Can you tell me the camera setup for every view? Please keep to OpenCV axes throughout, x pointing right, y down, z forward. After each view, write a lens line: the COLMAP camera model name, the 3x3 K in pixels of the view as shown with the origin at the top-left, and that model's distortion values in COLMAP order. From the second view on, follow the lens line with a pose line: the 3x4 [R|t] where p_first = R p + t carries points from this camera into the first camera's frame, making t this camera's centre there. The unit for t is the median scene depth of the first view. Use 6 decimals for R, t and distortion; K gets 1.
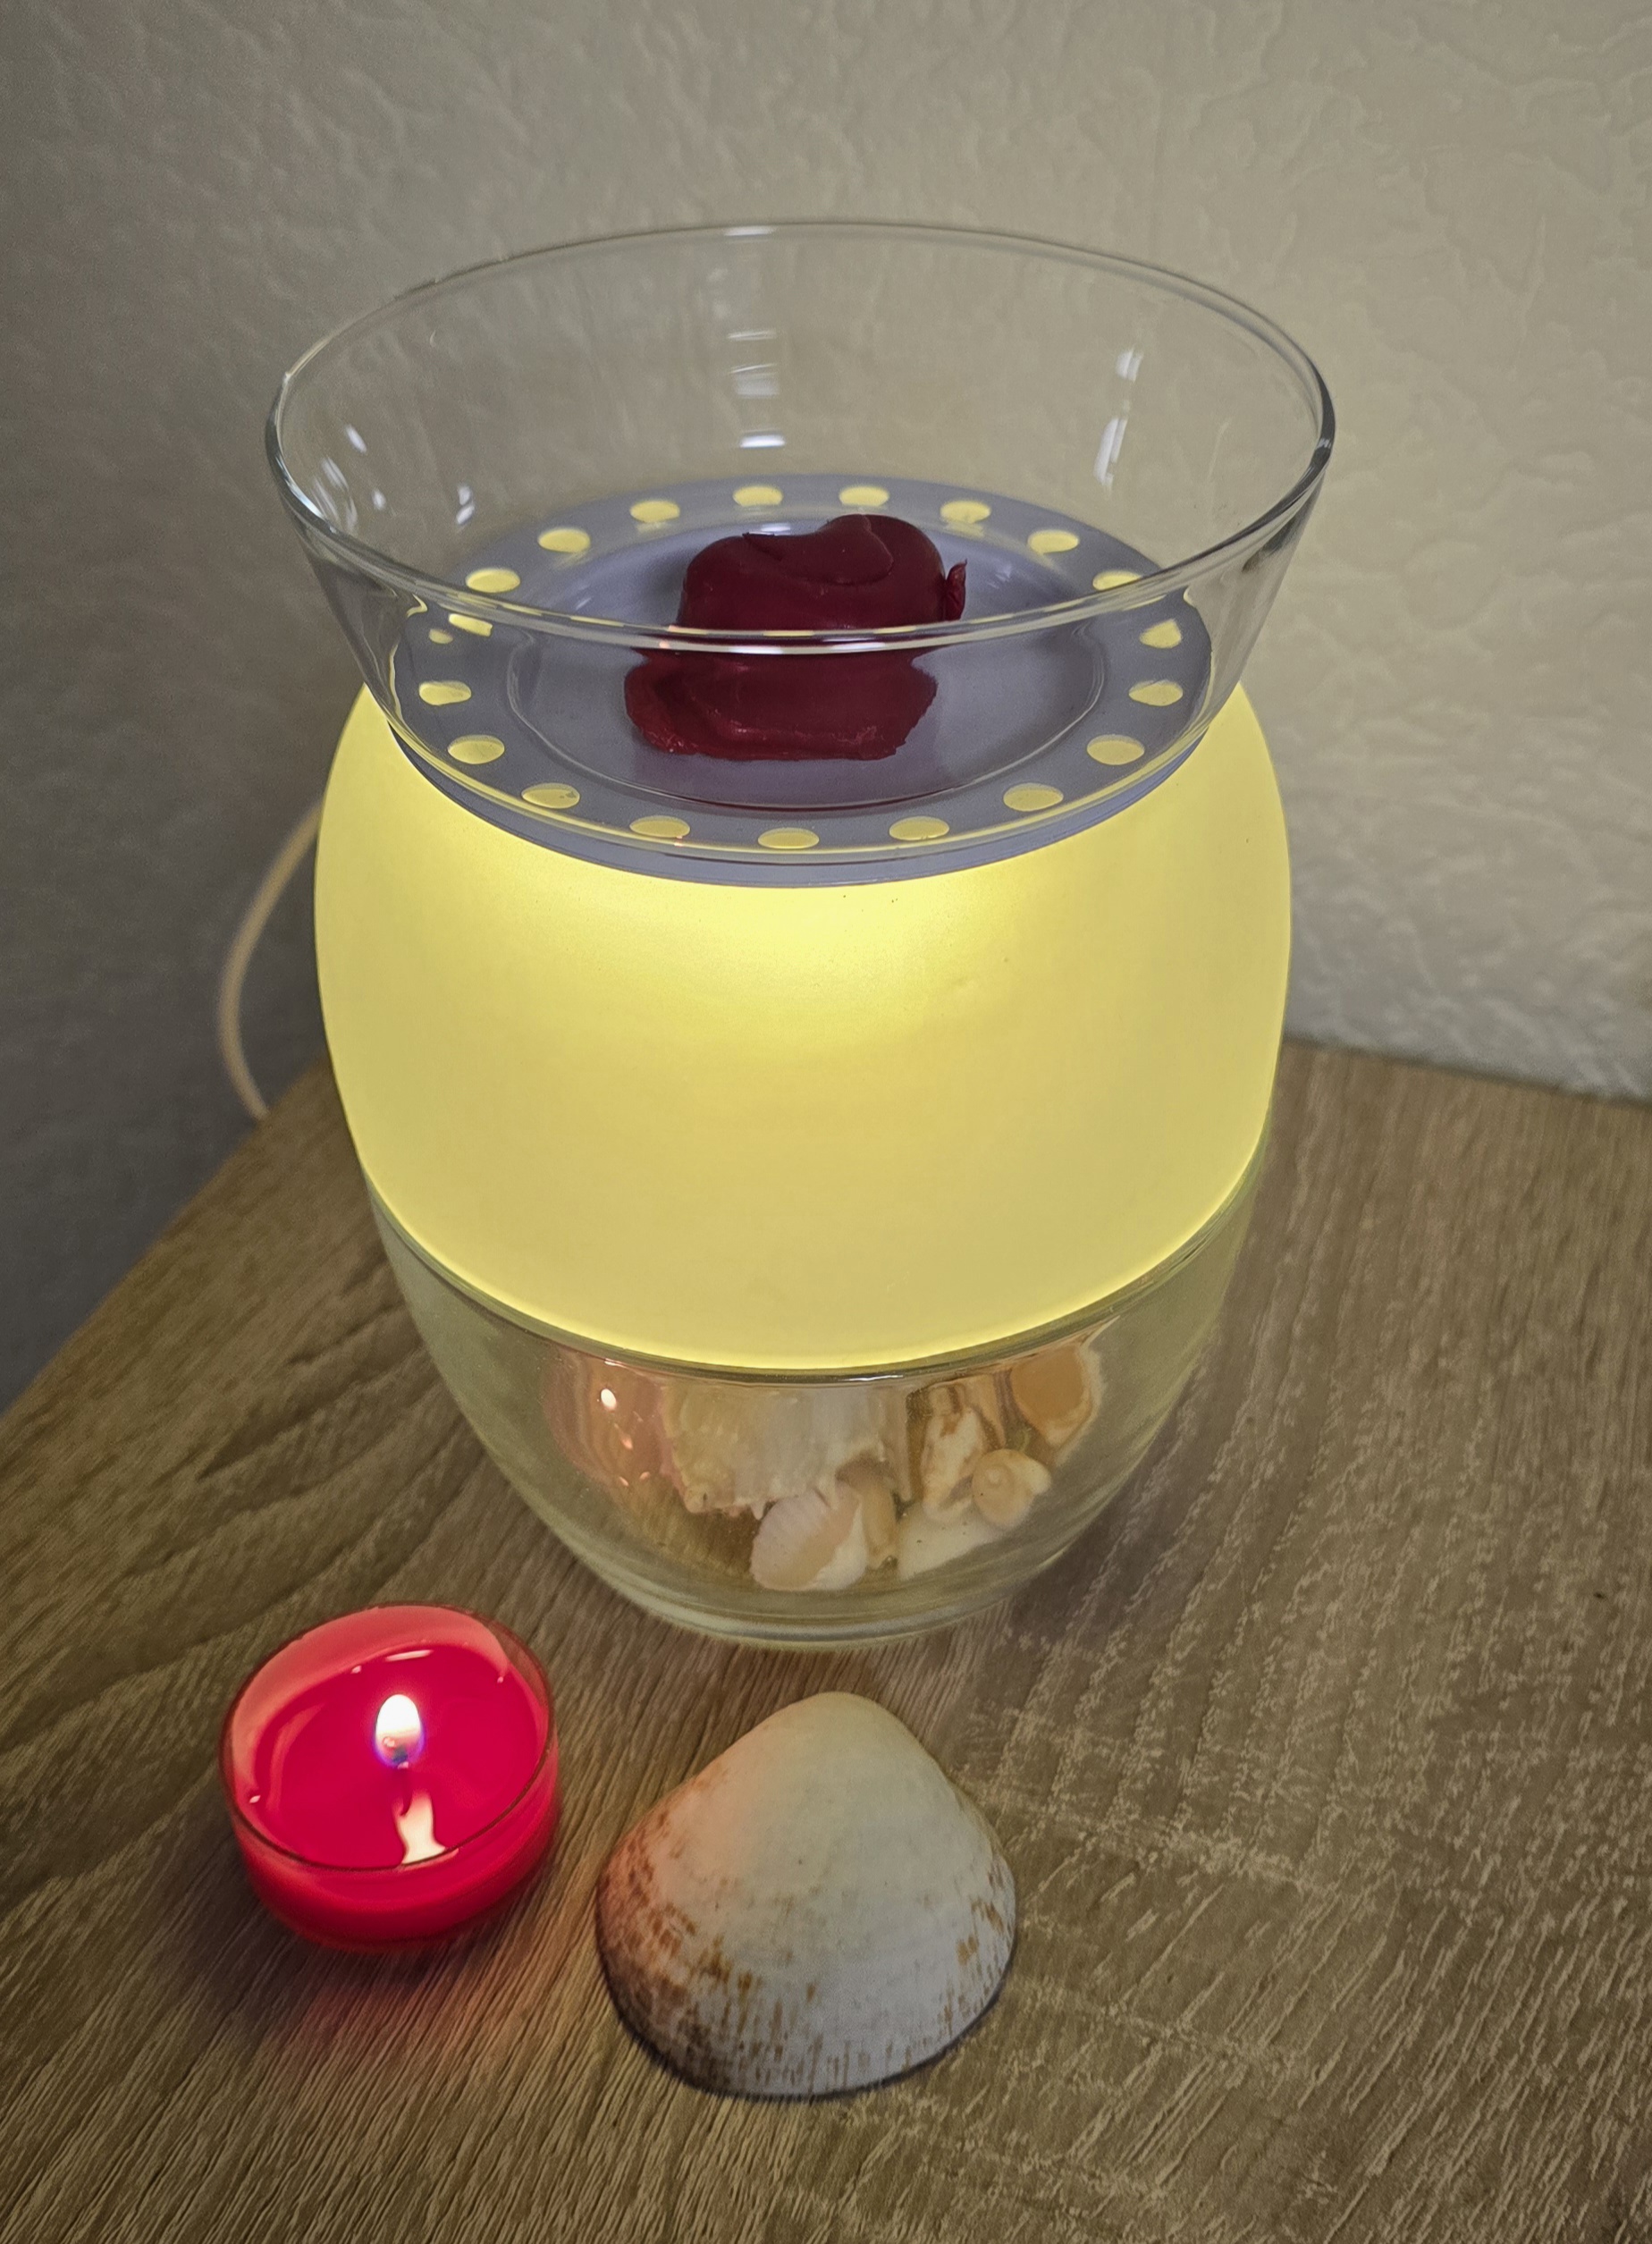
lens RADIAL K [[2514.4, 0, 826.0], [0, 2514.4, 1122.0], [0, 0, 1]] dist [0.072909, -0.203347]
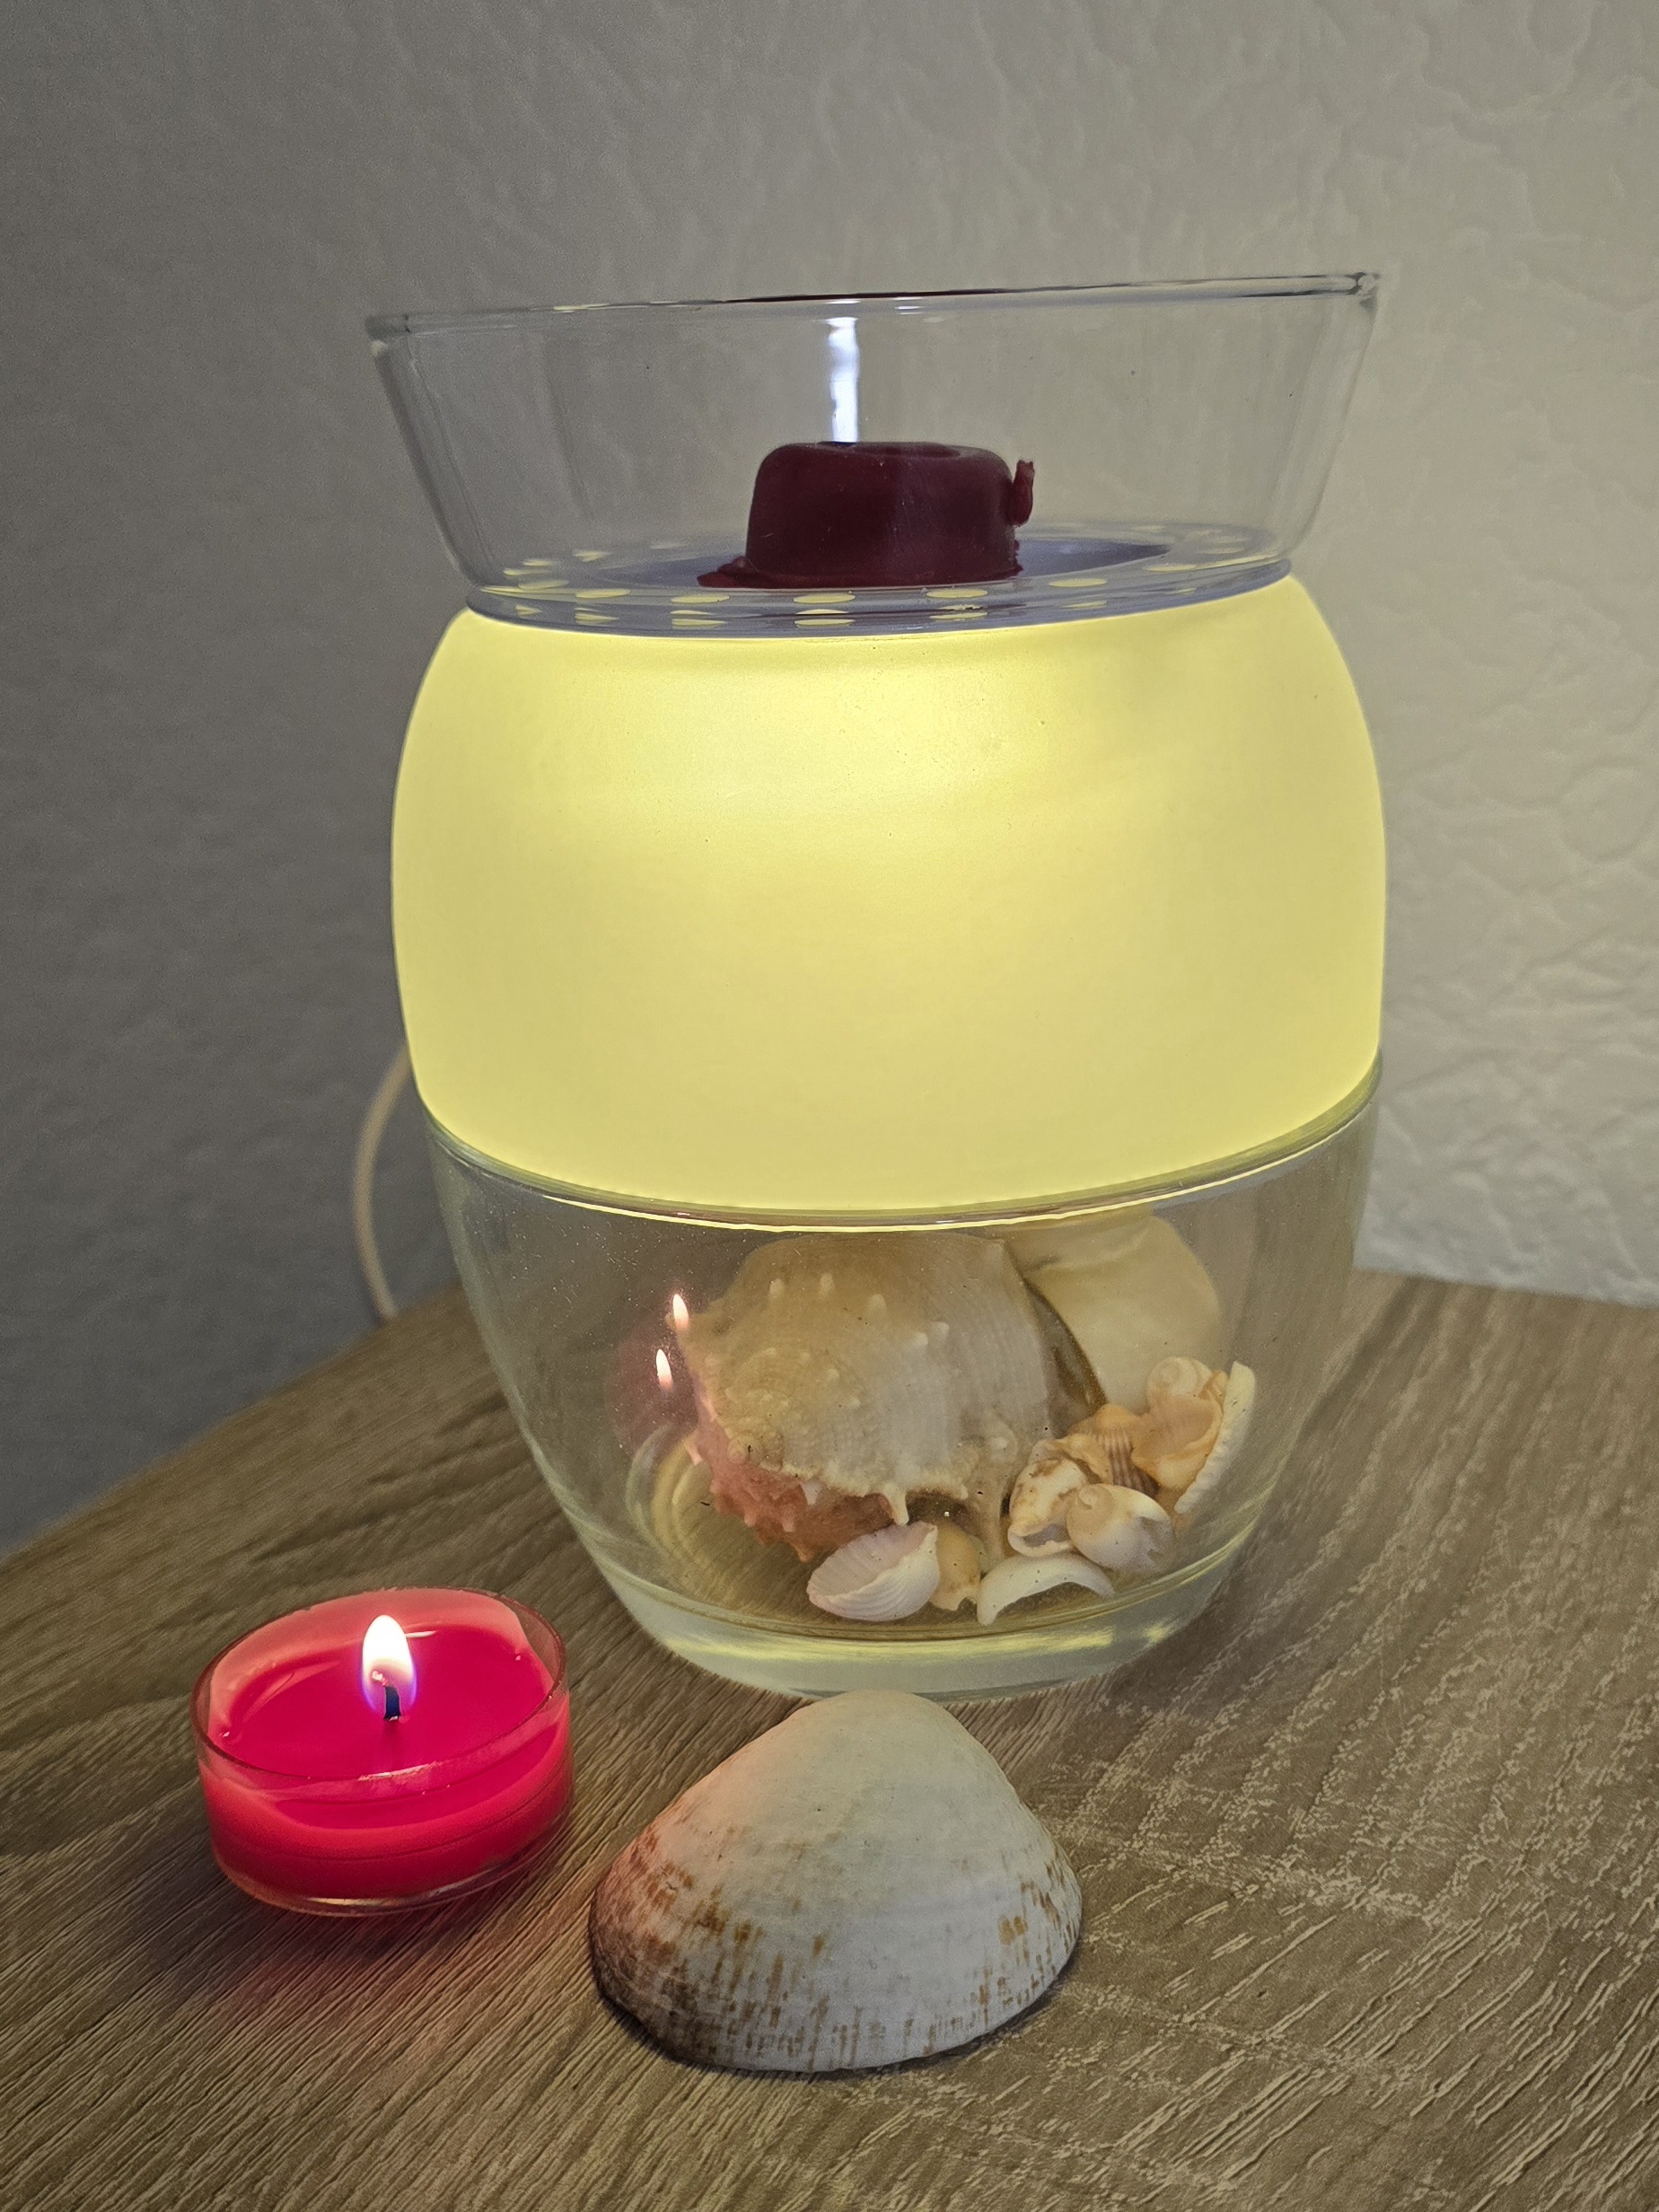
lens RADIAL K [[2523.1, 0, 829.5], [0, 2523.1, 1106.0], [0, 0, 1]] dist [0.056839, -0.161836]
pose [[0.991741, 0.004393, -0.128182, 0.092969], [-0.049440, 0.935273, -0.350458, 0.335463], [0.118346, 0.353901, 0.927765, 0.104198]]
